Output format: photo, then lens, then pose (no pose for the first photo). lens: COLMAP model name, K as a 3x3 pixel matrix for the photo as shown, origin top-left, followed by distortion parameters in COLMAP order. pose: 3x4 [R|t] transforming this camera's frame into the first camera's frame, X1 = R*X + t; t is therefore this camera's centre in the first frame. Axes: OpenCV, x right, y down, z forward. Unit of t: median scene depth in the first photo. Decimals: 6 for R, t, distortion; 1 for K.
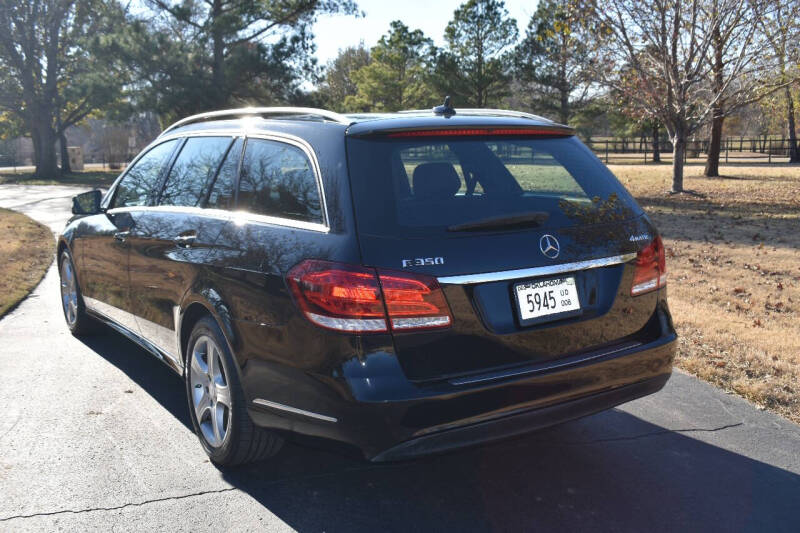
lens RADIAL K [[819.8, 0, 400.0], [0, 819.8, 266.5], [0, 0, 1]] dist [-0.025350, 0.005308]
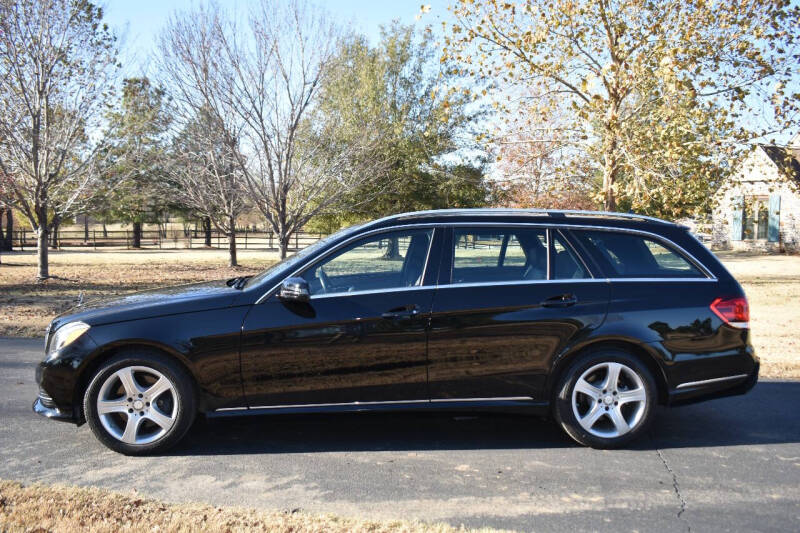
lens RADIAL K [[710.1, 0, 400.0], [0, 710.1, 266.5], [0, 0, 1]] dist [-0.024848, -0.007338]
pose [[0.486723, -0.031174, 0.873000, -0.100850], [0.122708, 0.991894, -0.032994, -0.006043], [-0.864895, 0.123183, 0.486603, 0.045235]]
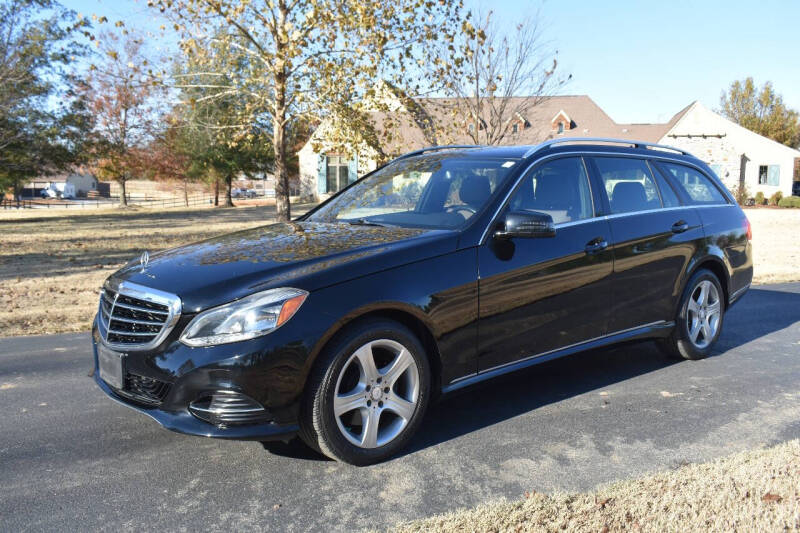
lens RADIAL K [[710.1, 0, 400.0], [0, 710.1, 266.5], [0, 0, 1]] dist [-0.024848, -0.007338]
pose [[-0.121934, -0.097652, 0.987723, -0.102647], [0.158275, 0.980501, 0.116477, -0.013596], [-0.979837, 0.170534, -0.104101, 0.115507]]
